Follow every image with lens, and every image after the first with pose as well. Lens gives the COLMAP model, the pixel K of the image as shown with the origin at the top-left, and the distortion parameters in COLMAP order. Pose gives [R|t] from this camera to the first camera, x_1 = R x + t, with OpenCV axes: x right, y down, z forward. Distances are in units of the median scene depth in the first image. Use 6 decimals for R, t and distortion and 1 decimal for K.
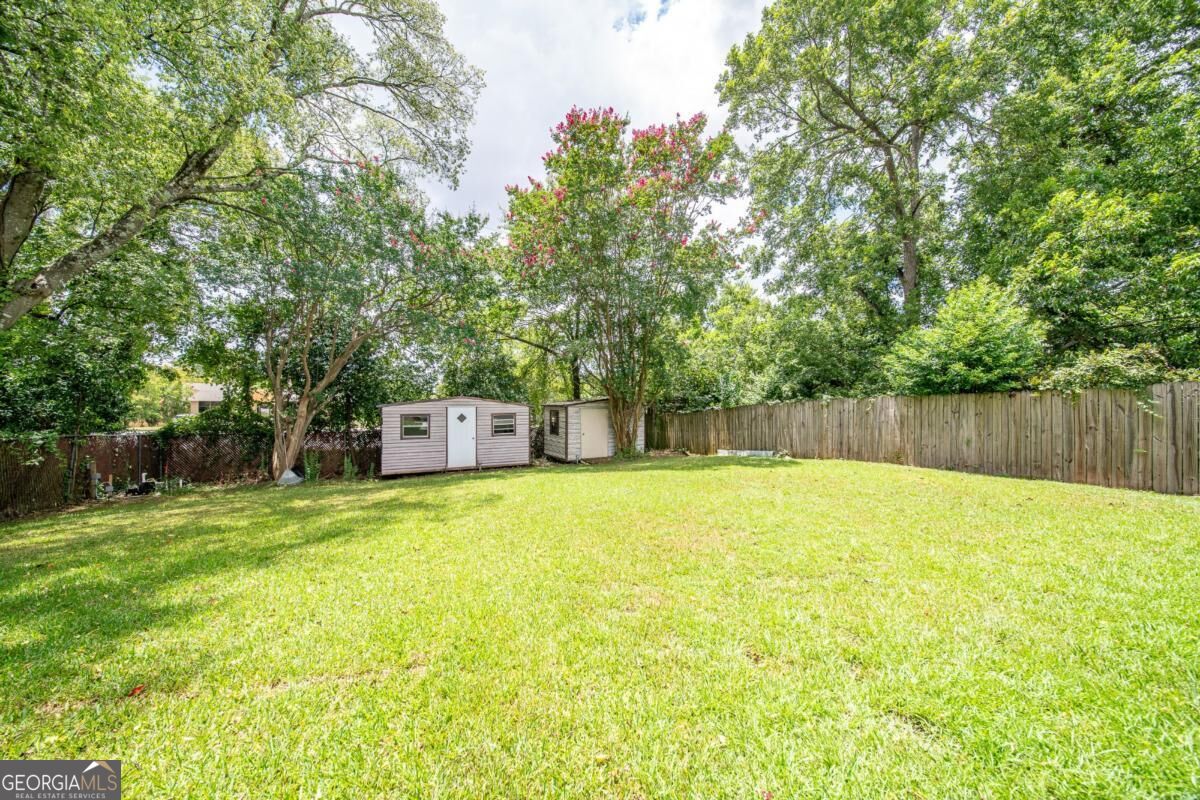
lens RADIAL K [[419.9, 0, 598.1], [0, 419.9, 403.3], [0, 0, 1]] dist [-0.000946, -0.000175]
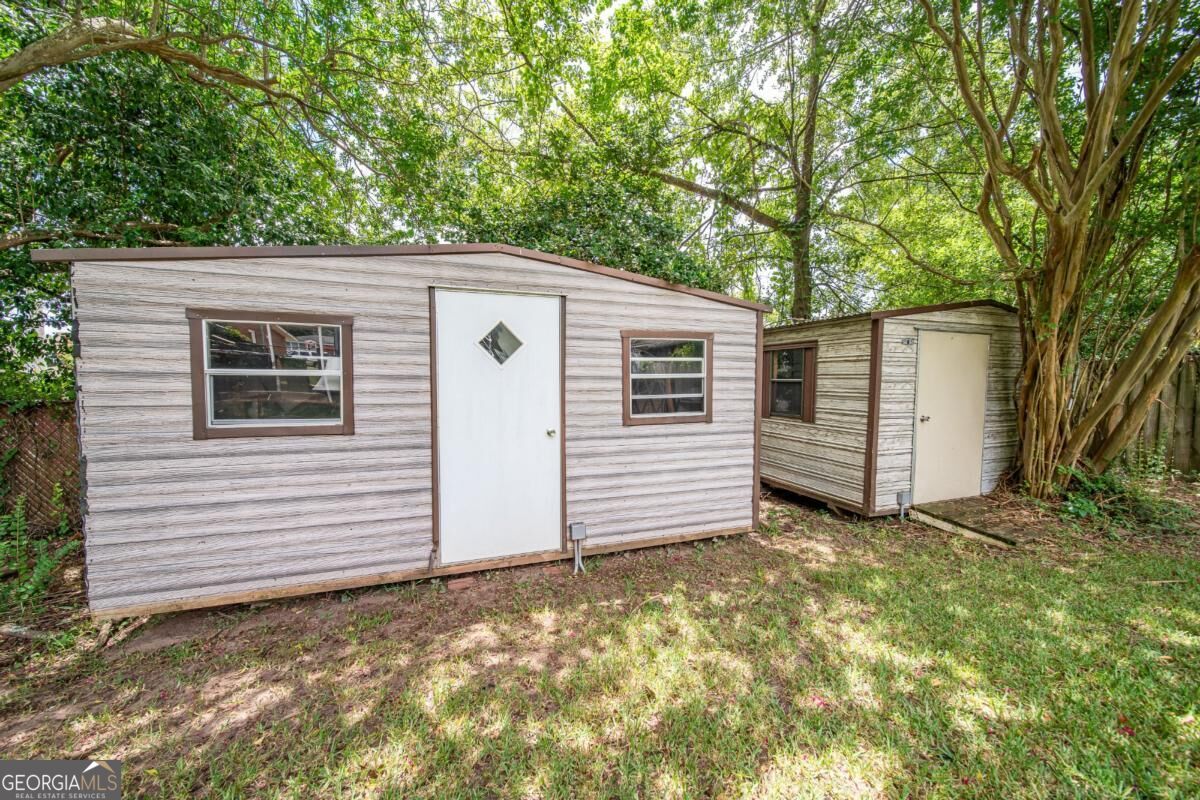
lens RADIAL K [[419.9, 0, 596.8], [0, 419.9, 401.8], [0, 0, 1]] dist [-0.000946, -0.000175]
pose [[0.986861, 0.013986, -0.160965, -0.224167], [-0.005643, 0.998622, 0.052175, 0.051406], [0.161473, -0.050581, 0.985580, 0.742103]]
